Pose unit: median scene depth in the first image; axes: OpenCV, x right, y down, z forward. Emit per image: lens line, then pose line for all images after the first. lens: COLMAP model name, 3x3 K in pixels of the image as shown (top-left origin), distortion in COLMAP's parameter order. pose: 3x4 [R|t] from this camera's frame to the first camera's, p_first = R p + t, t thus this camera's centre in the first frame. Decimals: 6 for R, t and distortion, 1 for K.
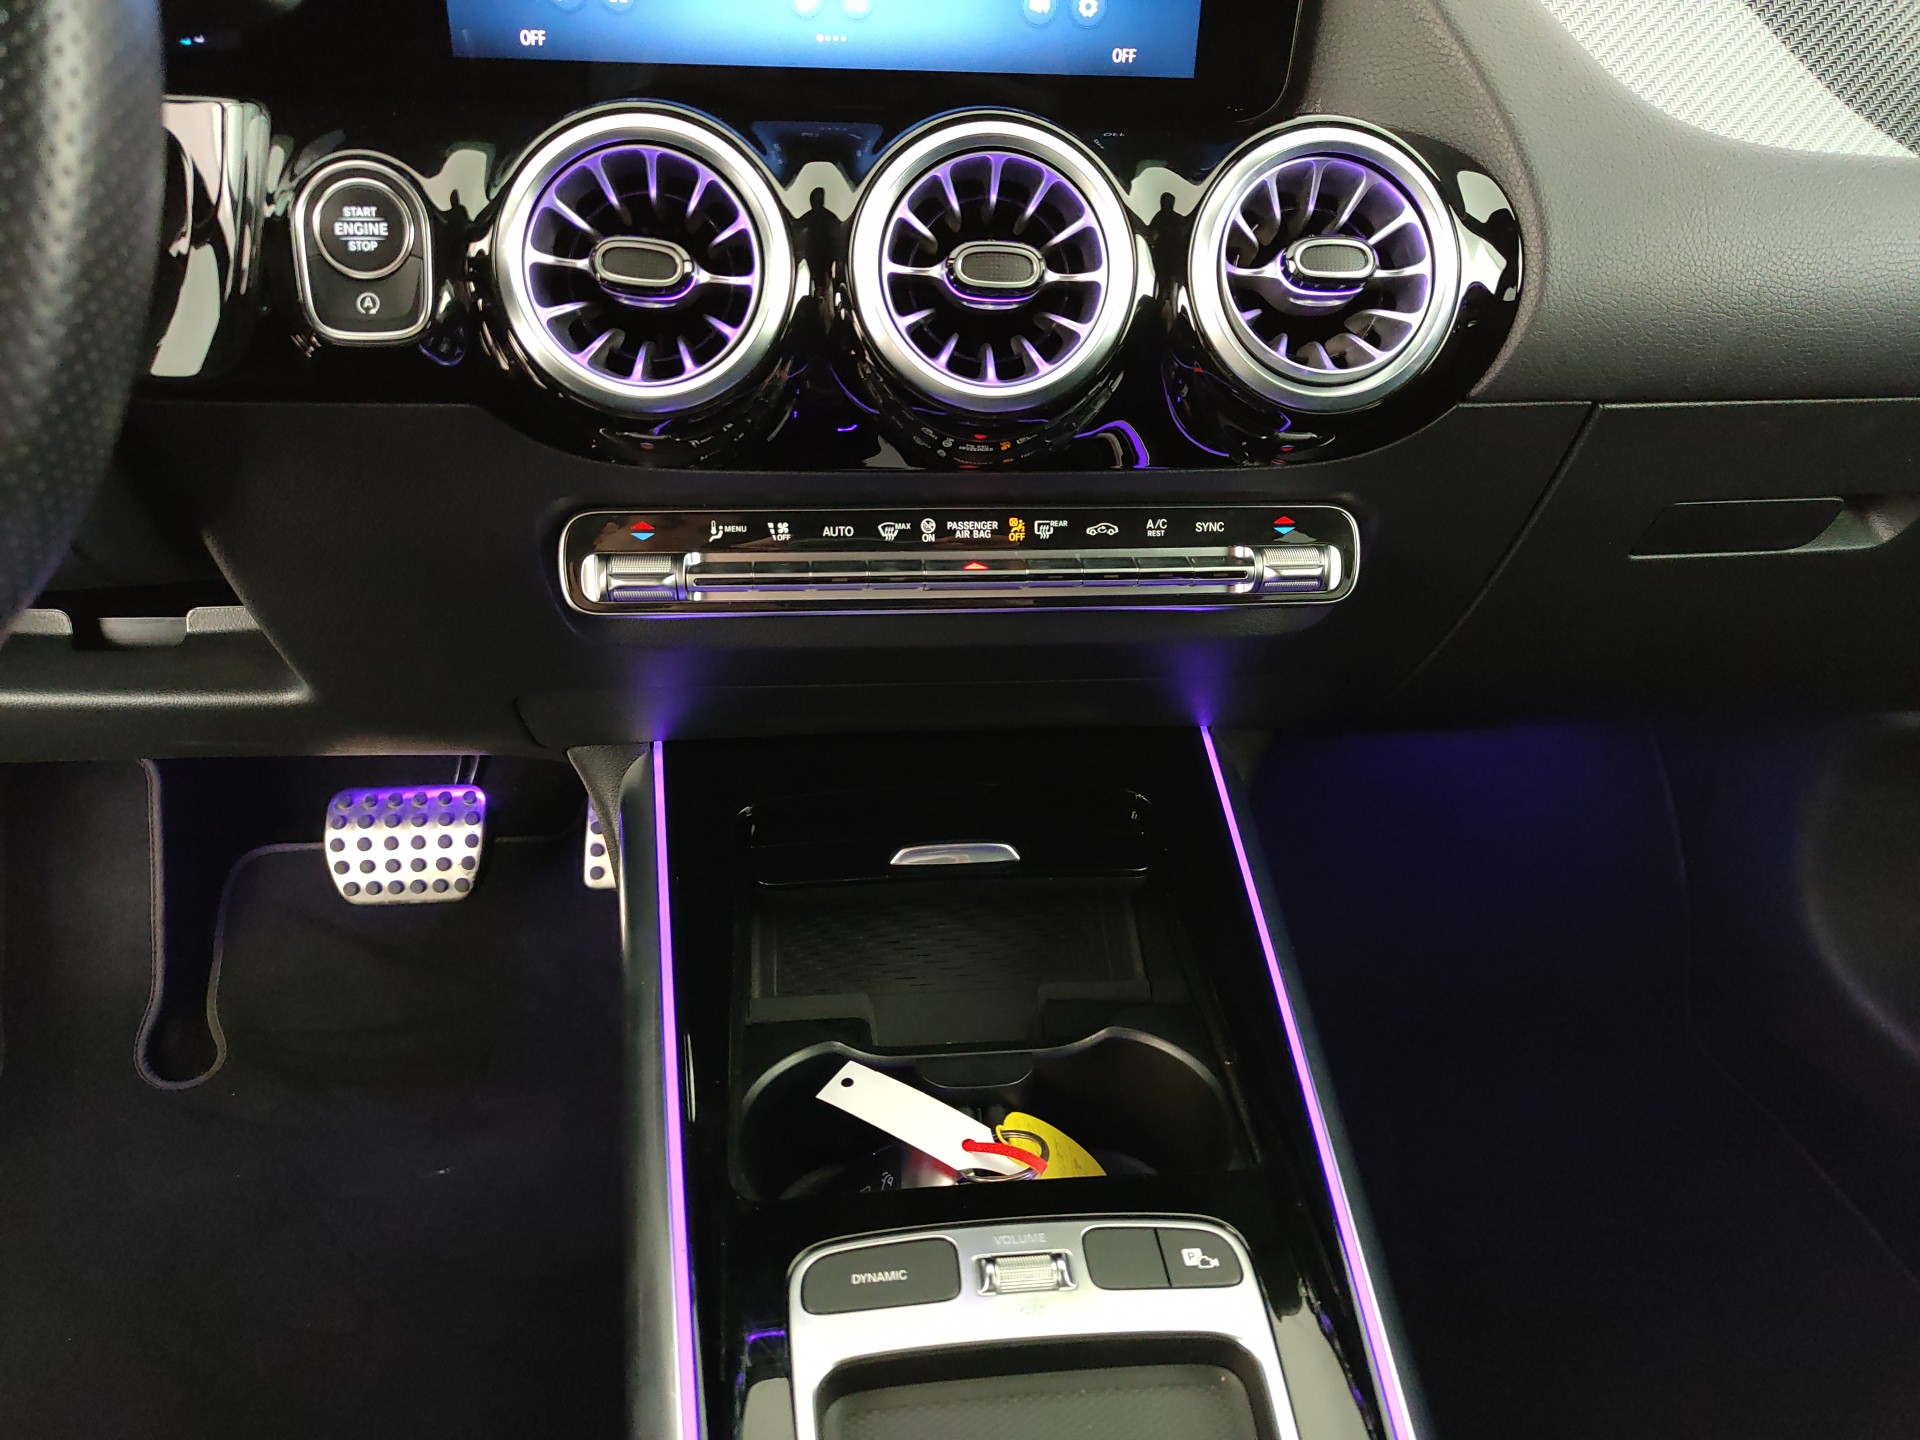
lens RADIAL K [[1394.8, 0, 962.2], [0, 1394.8, 737.1], [0, 0, 1]] dist [0.012526, -0.042520]
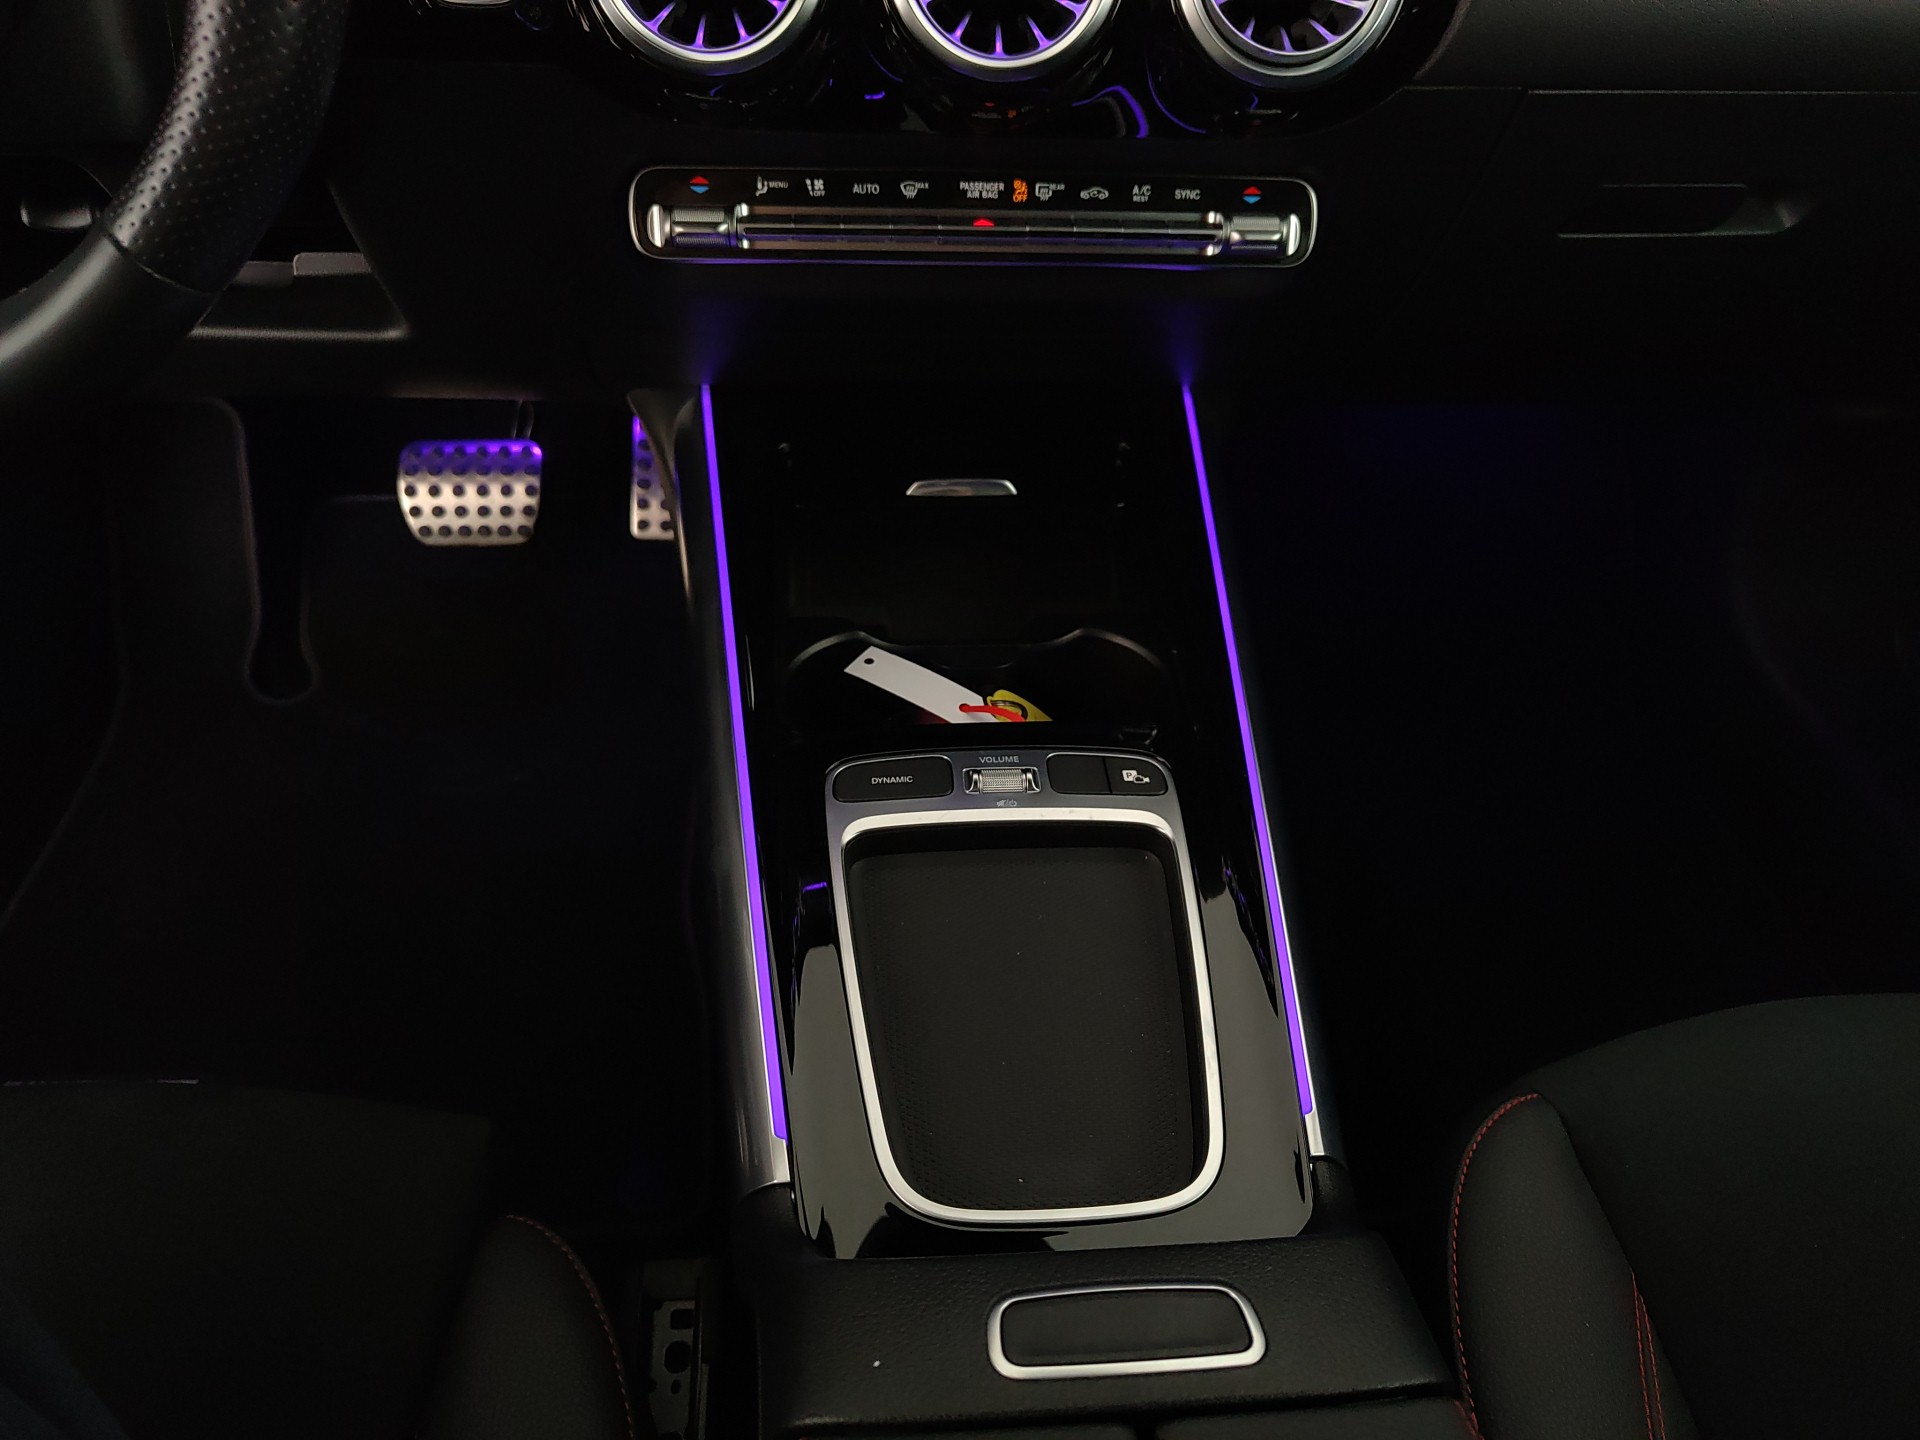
lens RADIAL K [[1394.8, 0, 964.8], [0, 1394.8, 731.9], [0, 0, 1]] dist [0.012526, -0.042520]
pose [[0.999555, 0.028461, -0.008933, 0.016859], [-0.026105, 0.979501, 0.199740, 0.062333], [0.014435, -0.199418, 0.979808, -0.236370]]
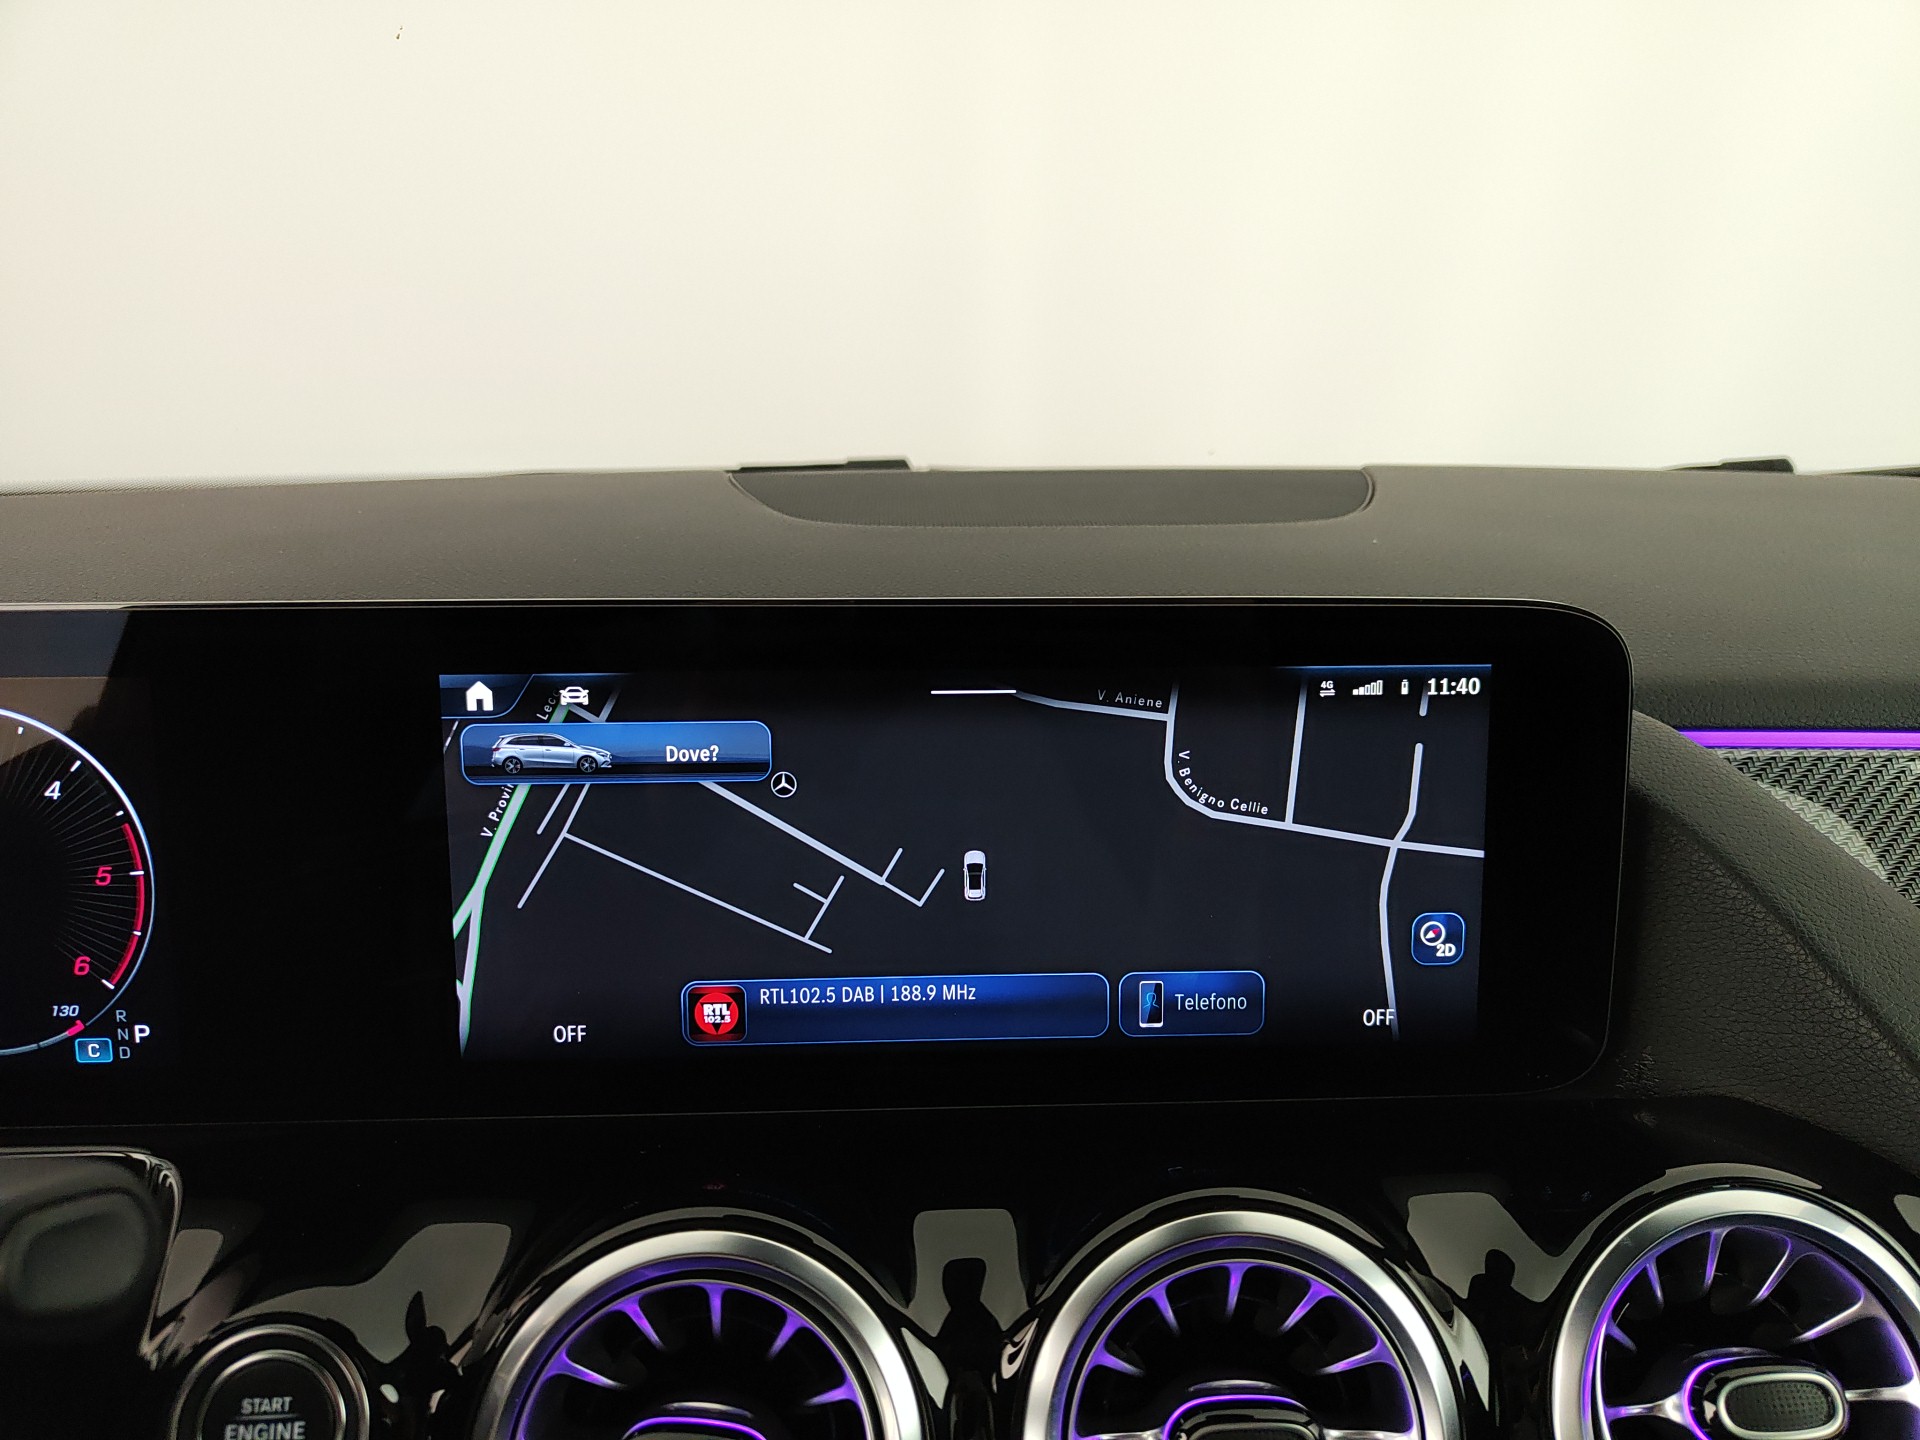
lens RADIAL K [[1394.8, 0, 966.9], [0, 1394.8, 717.6], [0, 0, 1]] dist [0.012526, -0.042520]
pose [[0.997835, -0.031600, -0.057671, -0.048282], [0.008809, 0.933306, -0.358973, -0.364581], [0.065168, 0.357688, 0.931564, 0.250562]]
